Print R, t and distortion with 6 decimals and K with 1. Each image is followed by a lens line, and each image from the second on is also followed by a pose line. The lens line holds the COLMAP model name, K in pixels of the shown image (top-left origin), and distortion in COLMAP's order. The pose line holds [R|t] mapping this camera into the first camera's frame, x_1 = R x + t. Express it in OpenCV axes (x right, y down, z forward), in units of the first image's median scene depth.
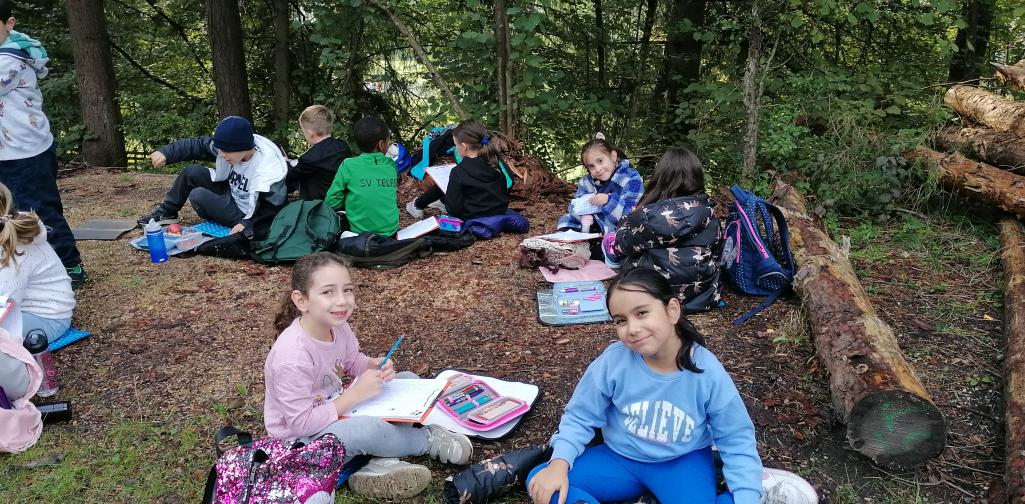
lens RADIAL K [[770.7, 0, 516.4], [0, 770.7, 246.5], [0, 0, 1]] dist [0.098434, -0.131081]
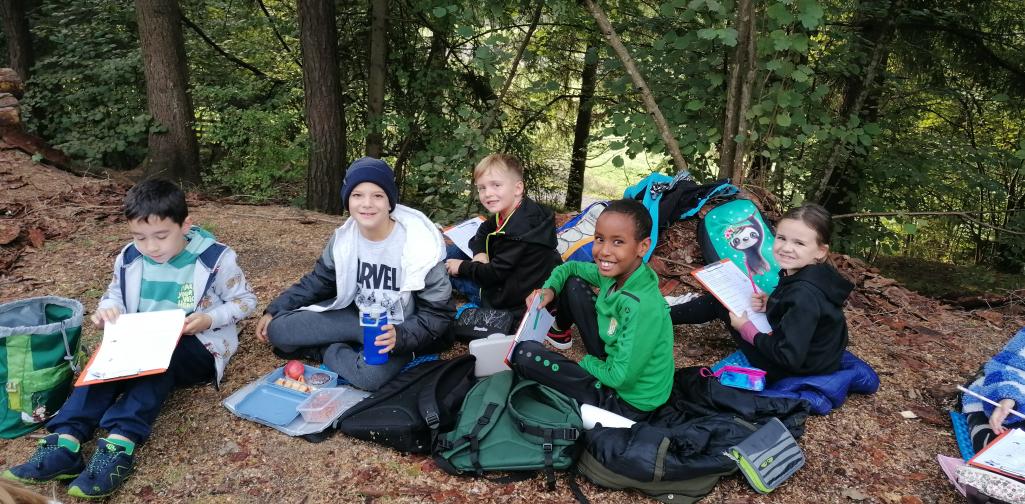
lens RADIAL K [[770.7, 0, 516.4], [0, 770.7, 246.5], [0, 0, 1]] dist [0.098434, -0.131081]
pose [[0.997310, 0.035414, -0.064182, -0.219365], [-0.032495, 0.998414, 0.045970, -0.145482], [0.065708, -0.043761, 0.996879, 0.397087]]
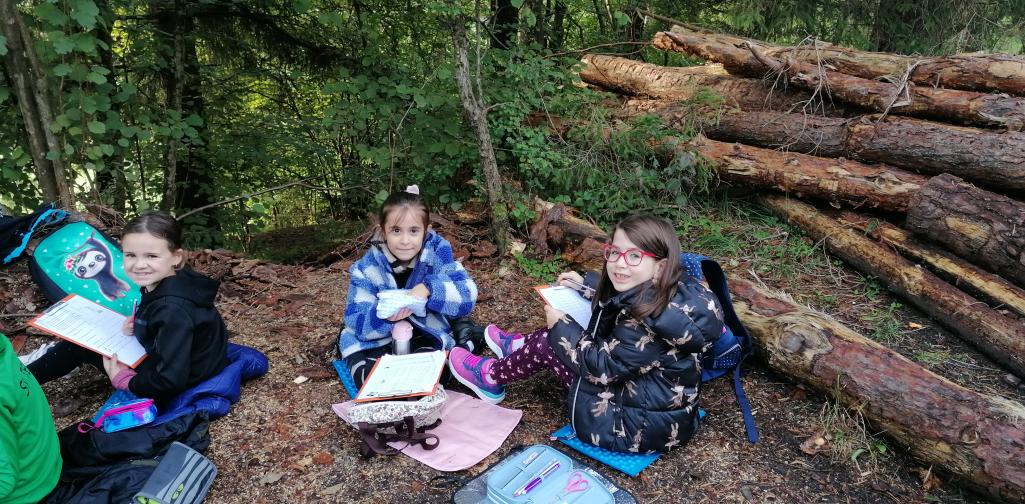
lens RADIAL K [[770.7, 0, 516.4], [0, 770.7, 246.5], [0, 0, 1]] dist [0.098434, -0.131081]
pose [[0.741454, -0.251688, 0.622012, -0.193852], [0.218738, 0.967012, 0.130546, -0.148598], [-0.634350, 0.039264, 0.772048, 0.402128]]
